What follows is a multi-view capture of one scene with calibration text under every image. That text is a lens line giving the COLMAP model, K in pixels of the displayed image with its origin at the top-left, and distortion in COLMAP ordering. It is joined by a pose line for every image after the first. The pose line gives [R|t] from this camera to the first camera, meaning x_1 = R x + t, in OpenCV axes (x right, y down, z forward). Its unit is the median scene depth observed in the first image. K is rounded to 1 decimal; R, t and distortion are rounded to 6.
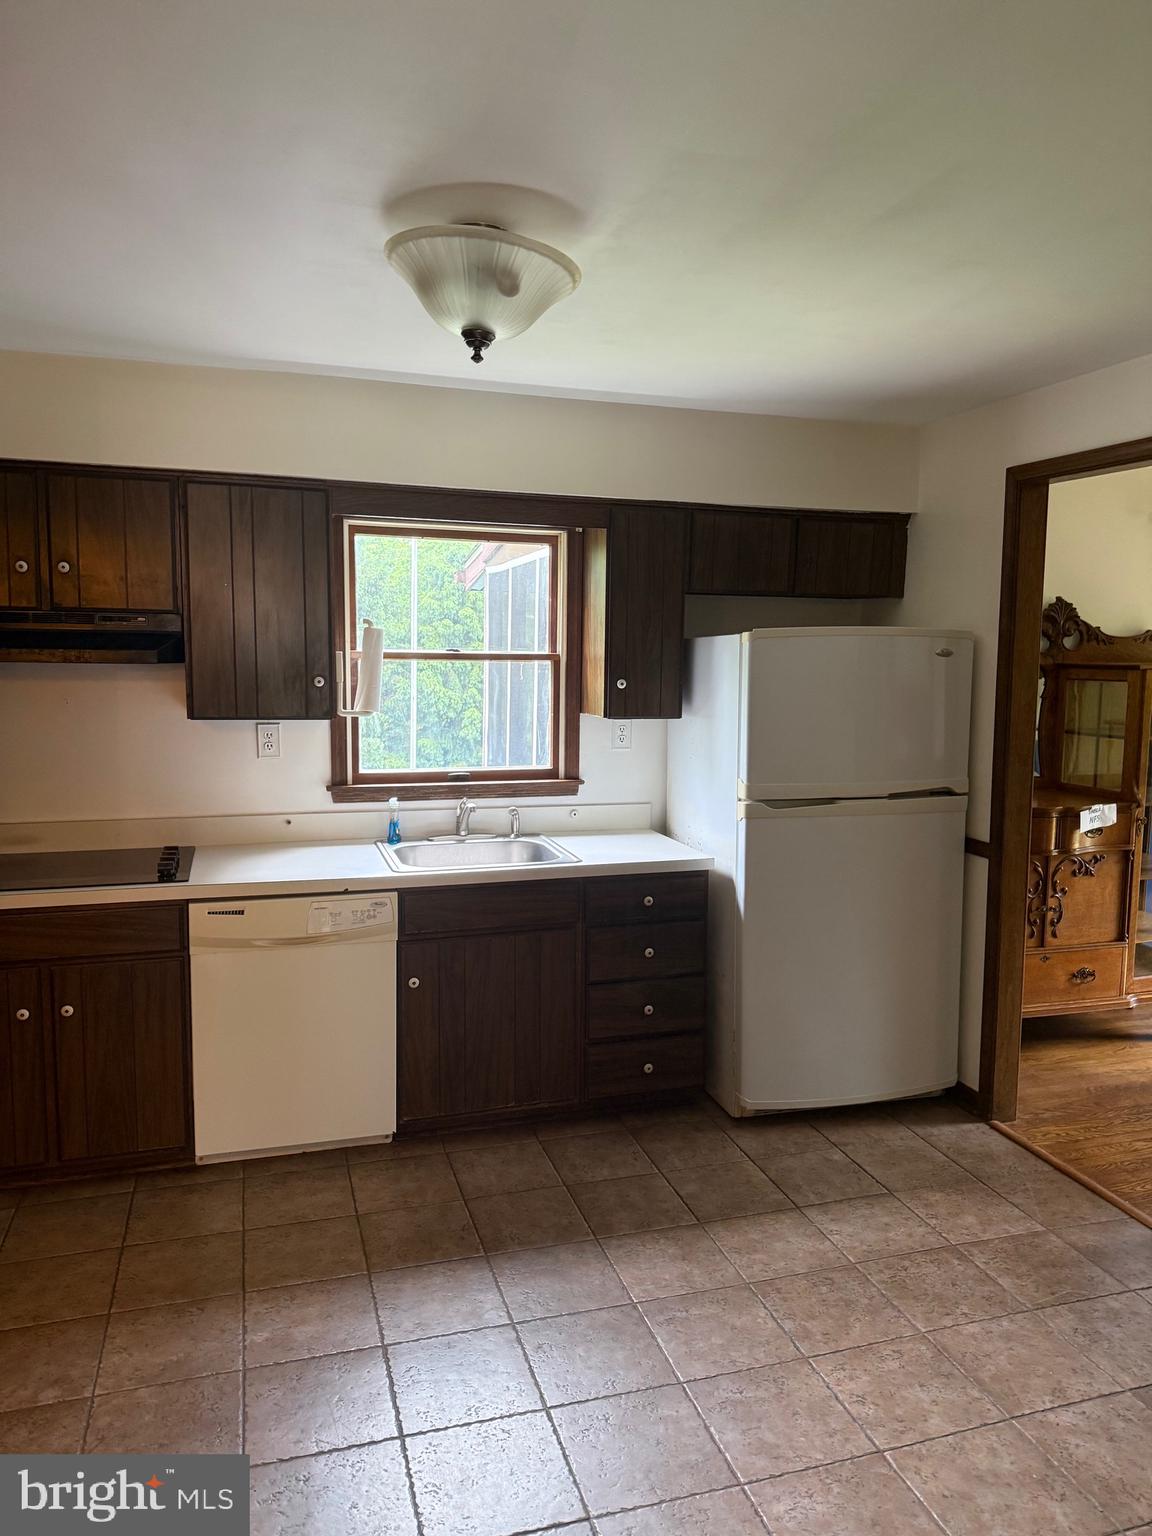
lens RADIAL K [[1068.2, 0, 583.7], [0, 1068.2, 774.9], [0, 0, 1]] dist [0.124054, -0.000880]
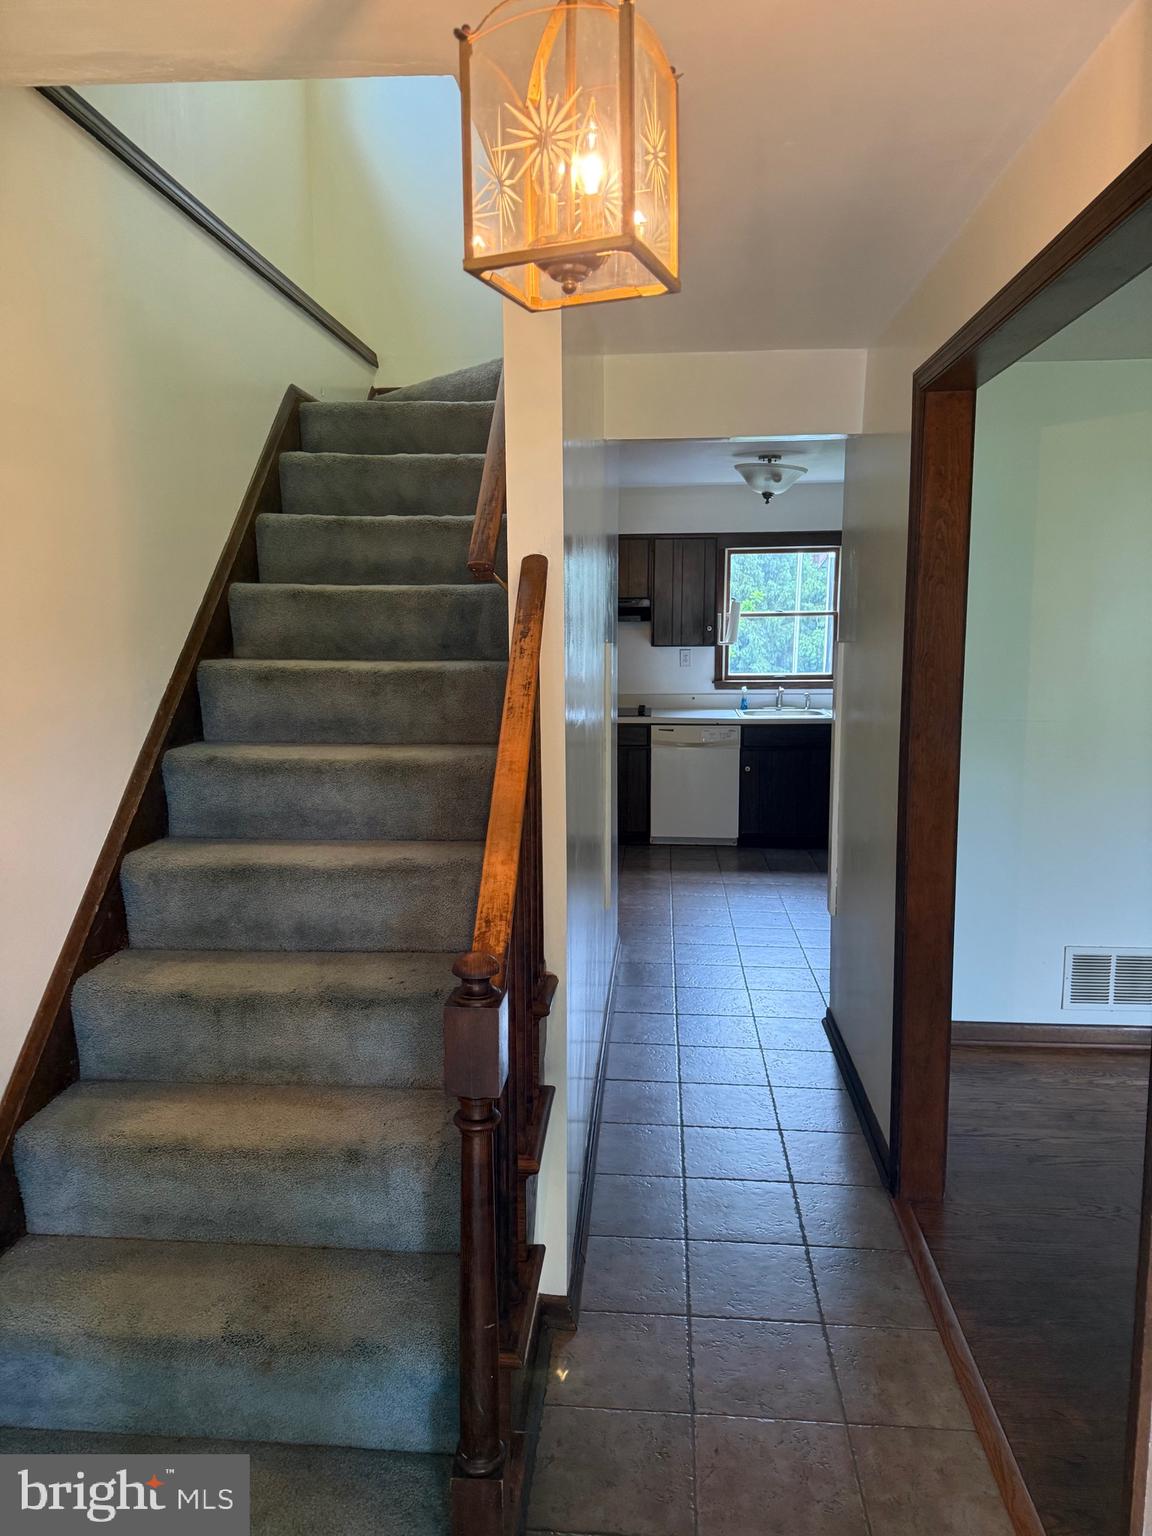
lens RADIAL K [[1068.2, 0, 583.7], [0, 1068.2, 774.9], [0, 0, 1]] dist [0.124054, -0.000880]
pose [[0.930898, 0.036956, -0.363405, 0.275033], [-0.024931, 0.998977, 0.037727, 0.117012], [0.364427, -0.026060, 0.930867, -0.967397]]
